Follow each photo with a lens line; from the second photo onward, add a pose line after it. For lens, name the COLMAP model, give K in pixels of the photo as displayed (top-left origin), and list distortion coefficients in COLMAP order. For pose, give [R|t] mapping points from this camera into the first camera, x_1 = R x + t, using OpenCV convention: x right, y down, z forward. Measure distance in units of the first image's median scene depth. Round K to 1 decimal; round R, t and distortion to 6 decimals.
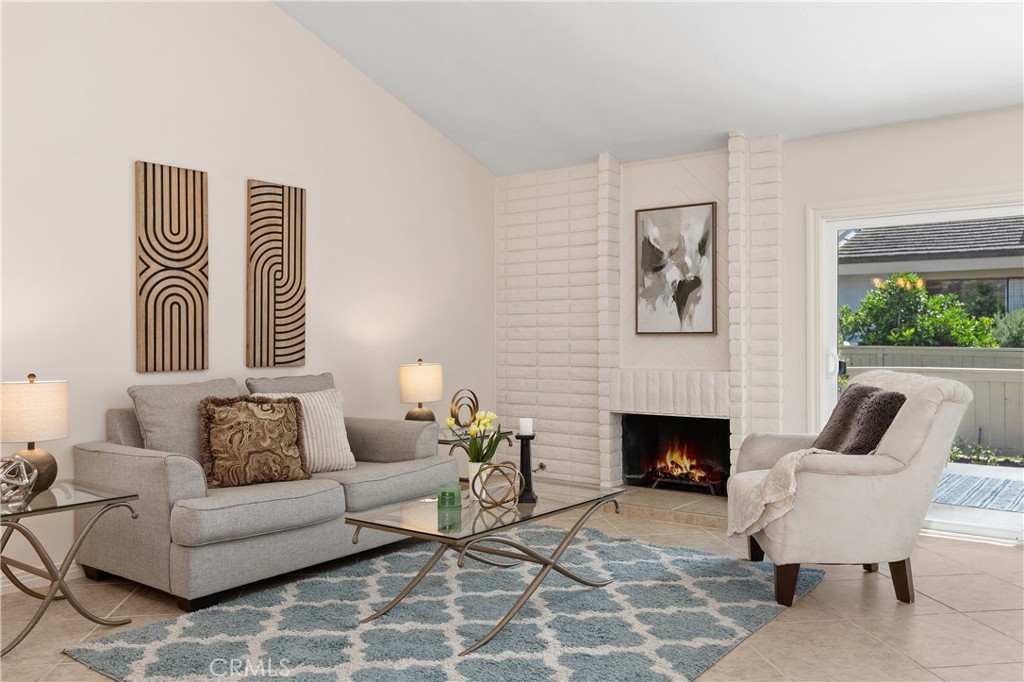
lens RADIAL K [[829.1, 0, 505.7], [0, 829.1, 340.2], [0, 0, 1]] dist [-0.007930, -0.005280]
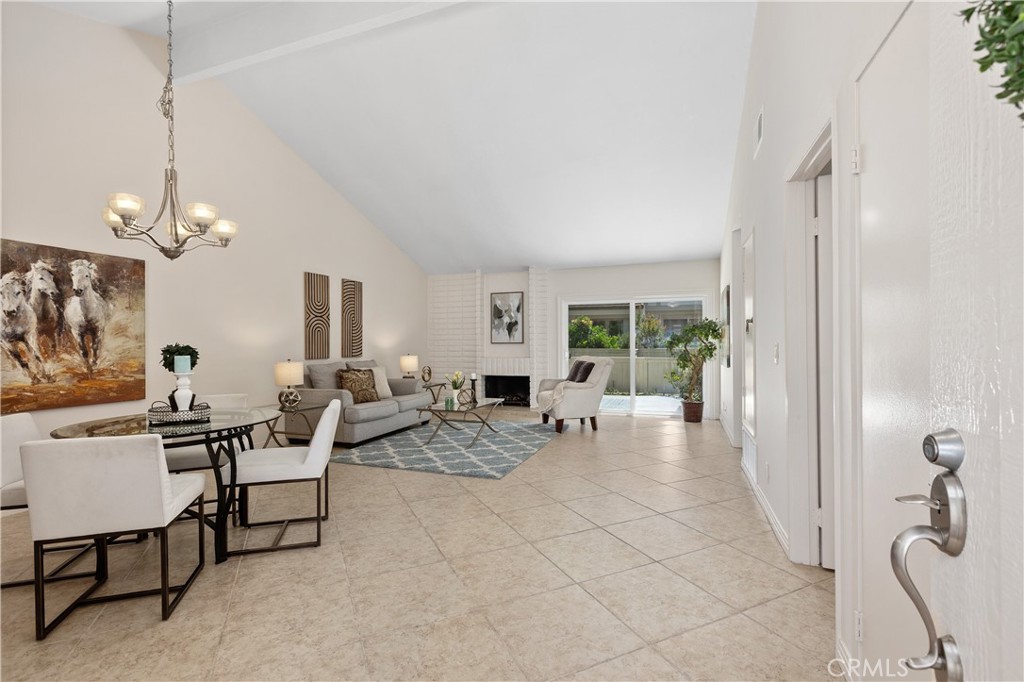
lens RADIAL K [[461.0, 0, 510.9], [0, 461.0, 348.1], [0, 0, 1]] dist [0.001397, -0.001033]
pose [[0.952896, -0.004657, 0.303261, -0.226255], [0.003600, 0.999985, 0.004045, 0.001728], [-0.303276, -0.002762, 0.952899, -0.366605]]
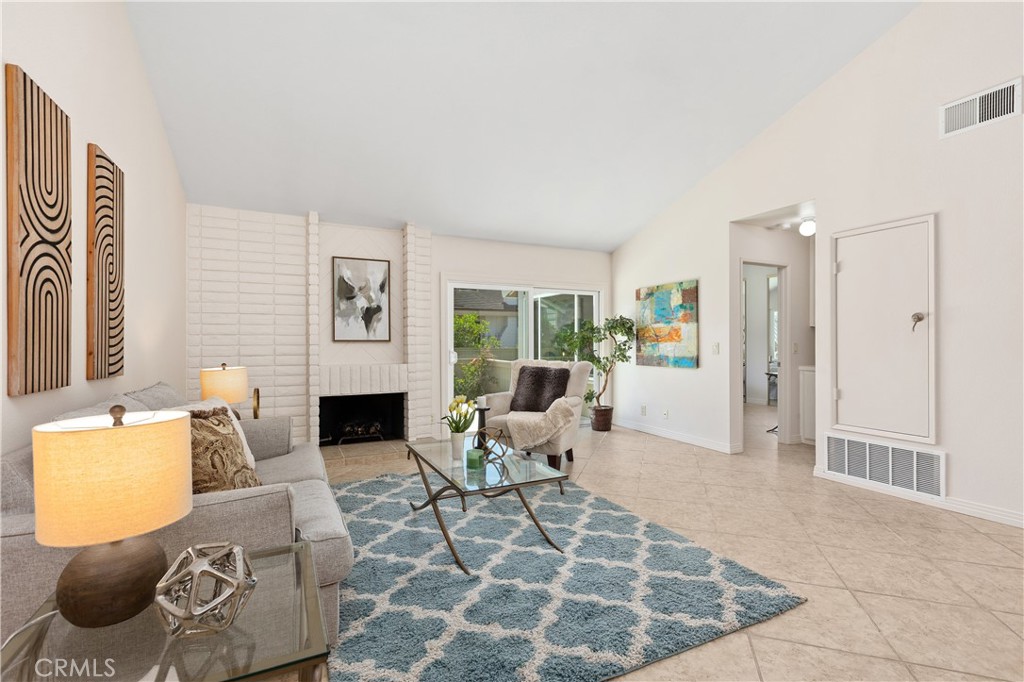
lens RADIAL K [[461.0, 0, 511.7], [0, 461.0, 341.0], [0, 0, 1]] dist [0.001397, -0.001033]
pose [[0.438910, 0.005411, 0.898515, -0.476190], [0.005796, 0.999944, -0.008853, 0.001264], [-0.898512, 0.009094, 0.438855, 0.399451]]
